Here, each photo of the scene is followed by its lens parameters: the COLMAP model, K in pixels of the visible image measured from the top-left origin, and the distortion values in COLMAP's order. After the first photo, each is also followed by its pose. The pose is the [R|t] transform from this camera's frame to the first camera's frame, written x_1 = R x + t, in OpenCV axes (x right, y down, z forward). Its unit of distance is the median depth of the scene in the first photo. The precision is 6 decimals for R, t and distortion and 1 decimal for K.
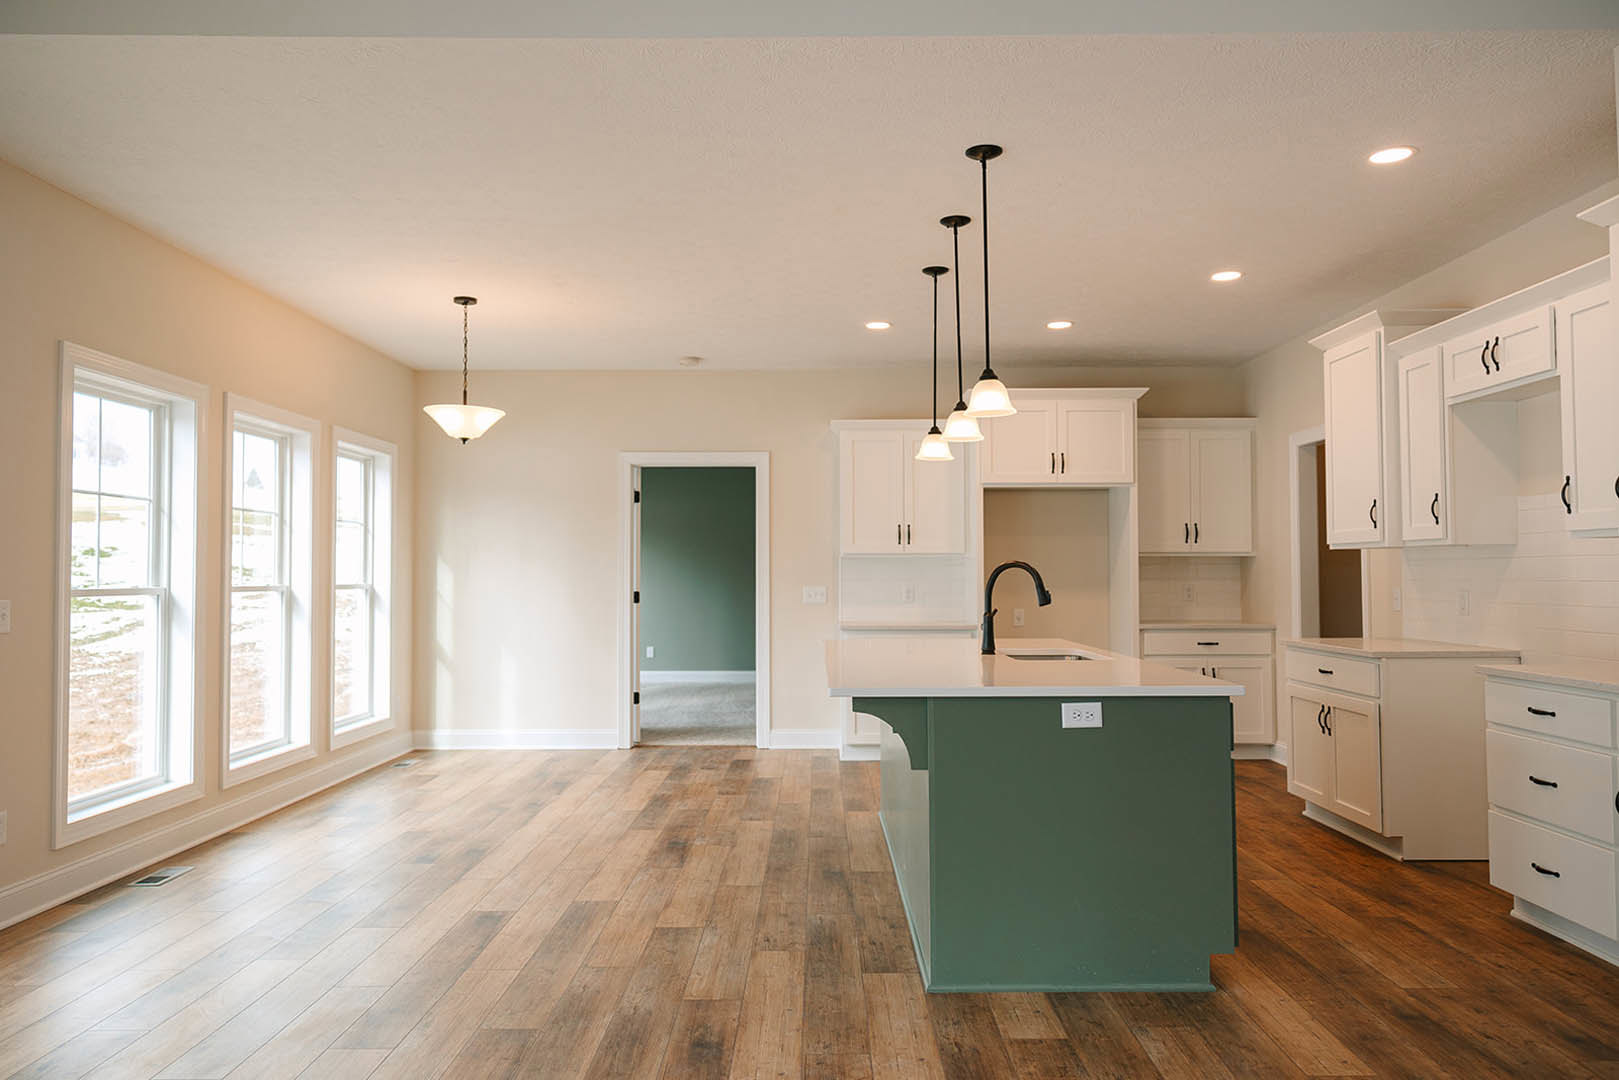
lens RADIAL K [[1136.4, 0, 814.4], [0, 1136.4, 539.1], [0, 0, 1]] dist [0.012559, -0.002147]
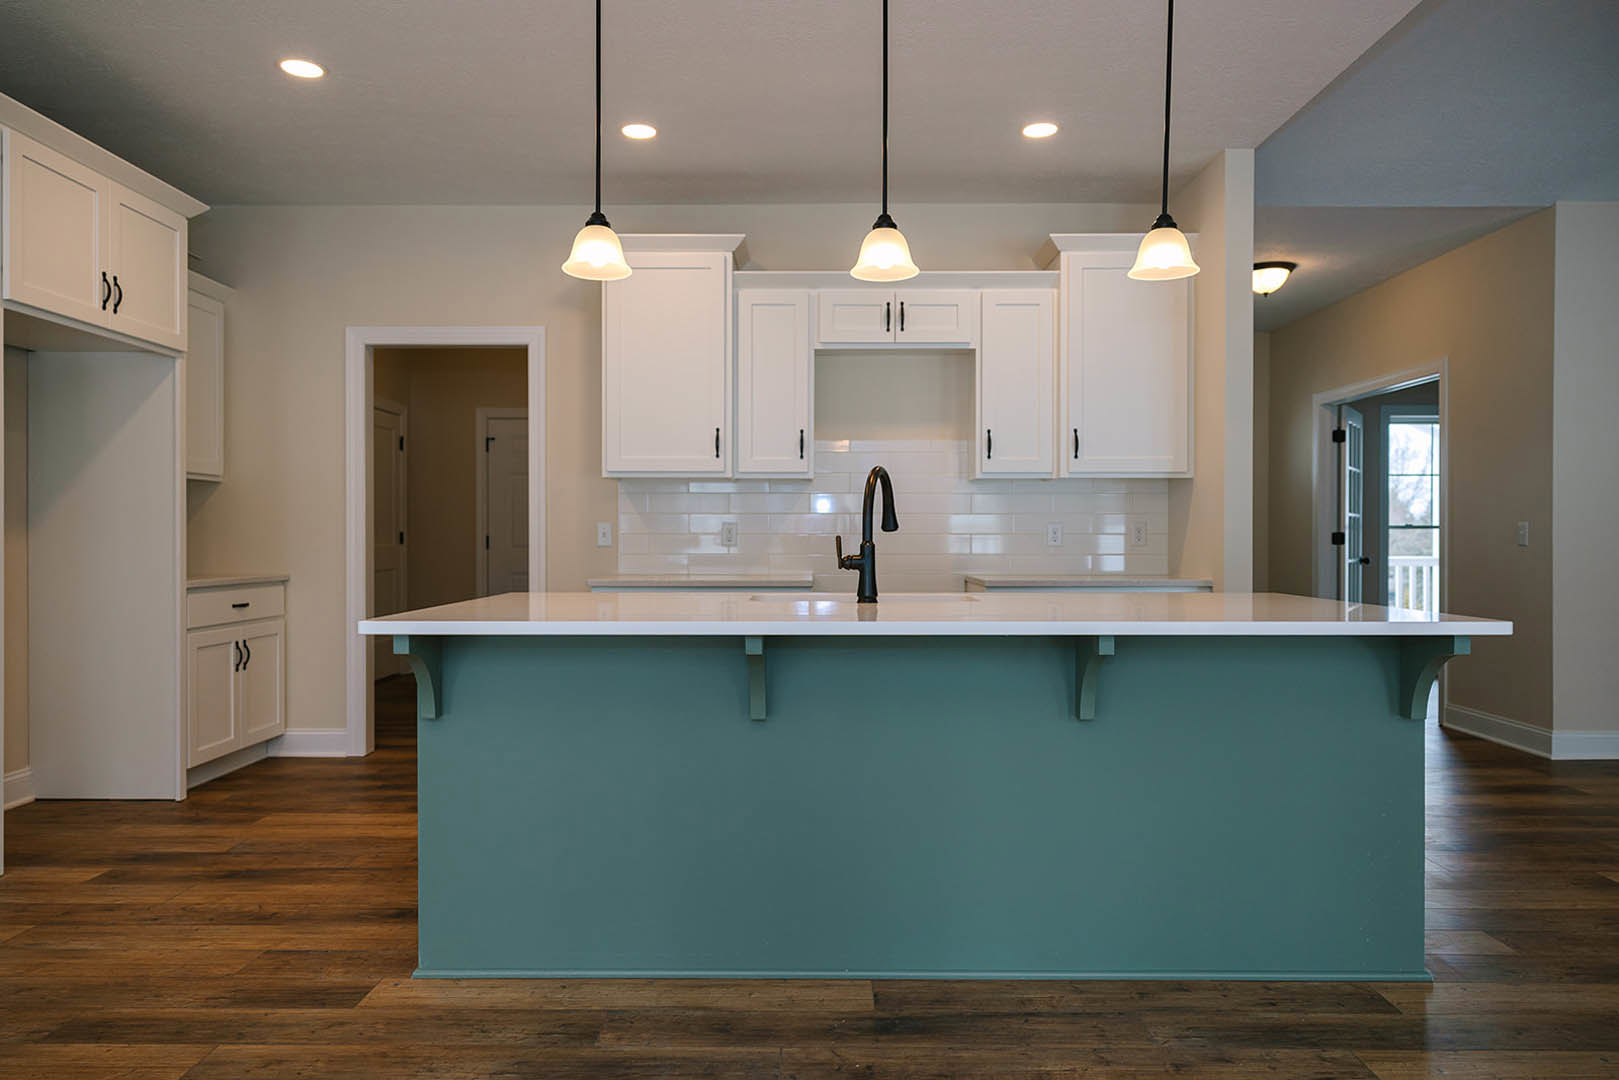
lens RADIAL K [[1090.4, 0, 809.5], [0, 1090.4, 540.0], [0, 0, 1]] dist [-0.003023, 0.001875]
pose [[0.005093, 0.000070, 0.999987, -0.569796], [-0.032479, 0.999472, 0.000096, 0.076001], [-0.999459, -0.032479, 0.005093, 1.194948]]
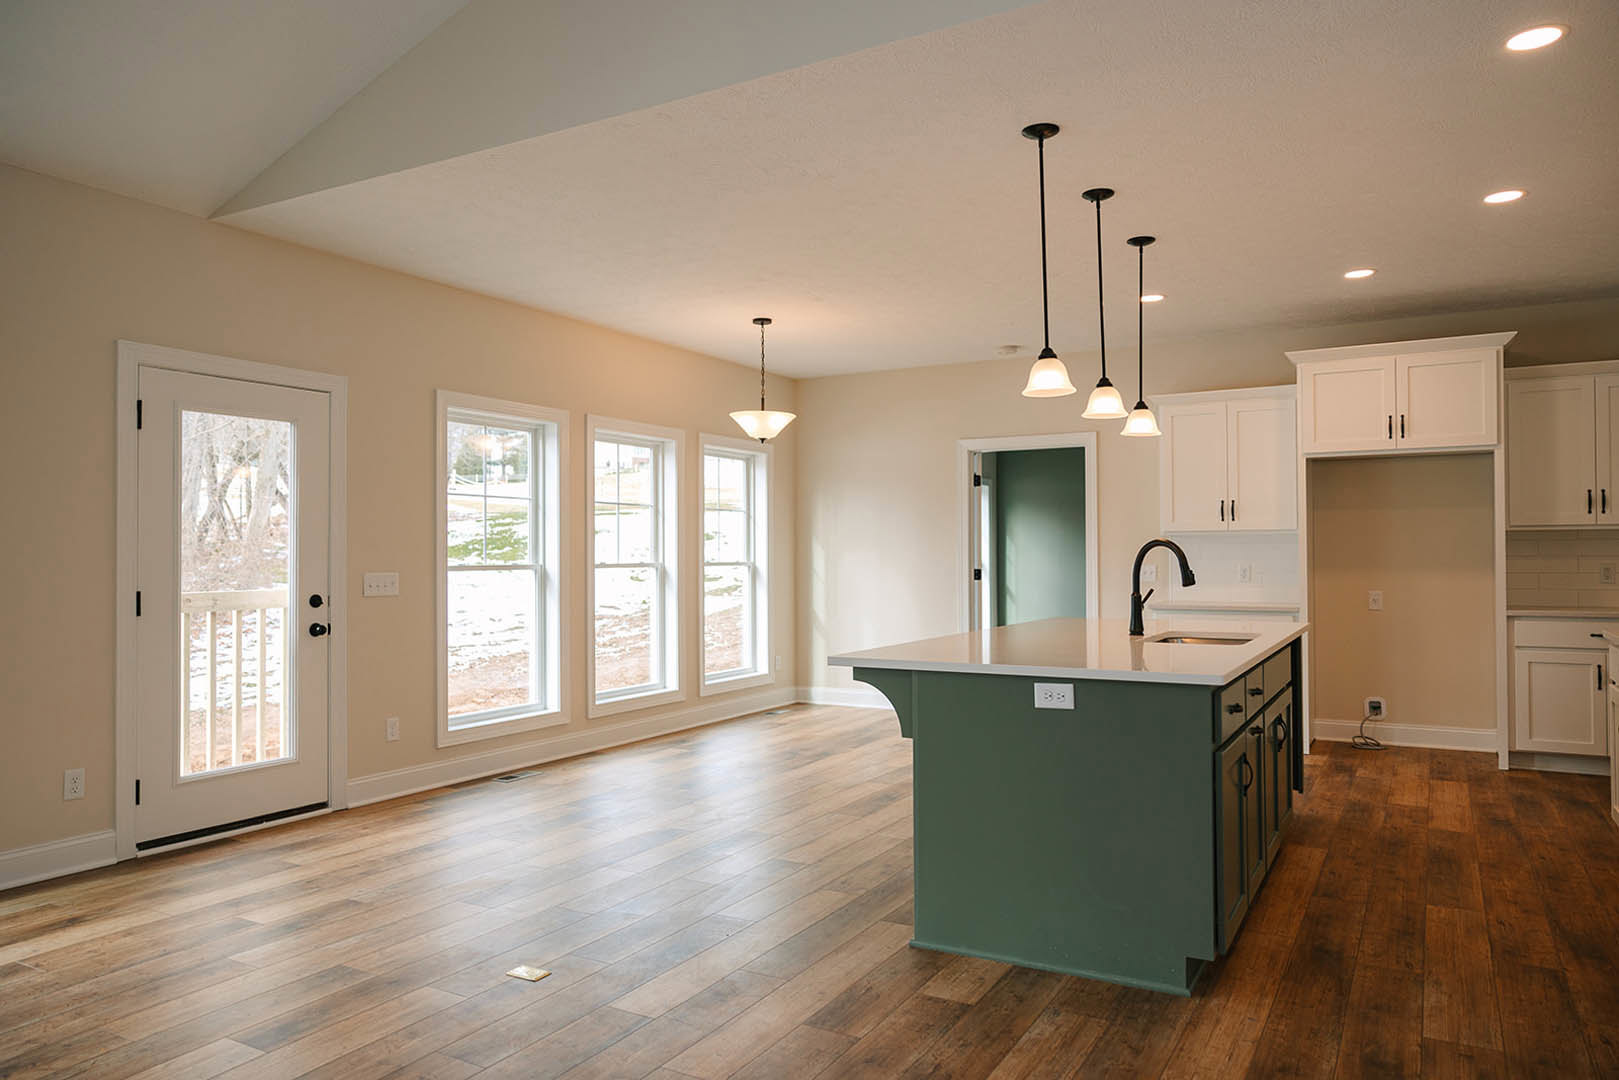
lens RADIAL K [[1090.4, 0, 809.5], [0, 1090.4, 540.0], [0, 0, 1]] dist [-0.003023, 0.001875]
pose [[0.868642, -0.008336, -0.495369, 0.432307], [0.018265, 0.999718, 0.015207, 0.000413], [0.495103, -0.022257, 0.868549, 0.059503]]
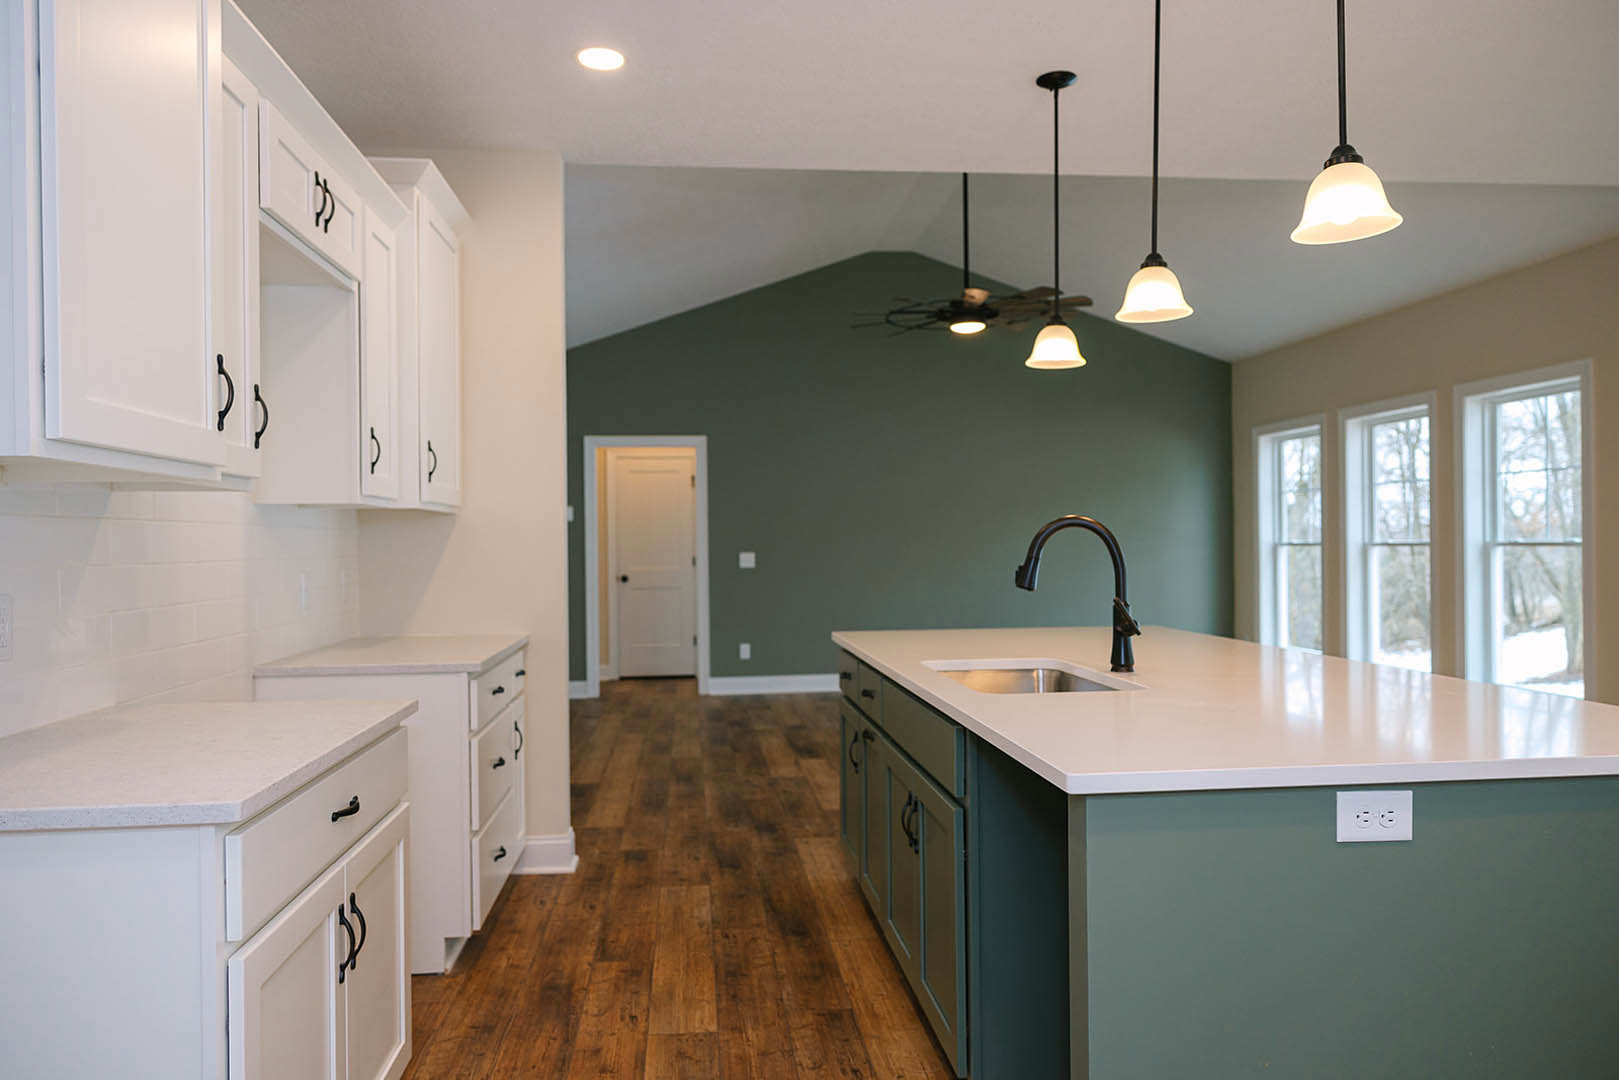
lens RADIAL K [[1113.4, 0, 805.1], [0, 1113.4, 546.9], [0, 0, 1]] dist [-0.000392, 0.000147]
pose [[-0.994210, 0.016205, -0.106225, 0.440883], [0.019048, 0.999485, -0.025809, 0.055063], [0.105752, -0.027683, -0.994007, 1.815445]]
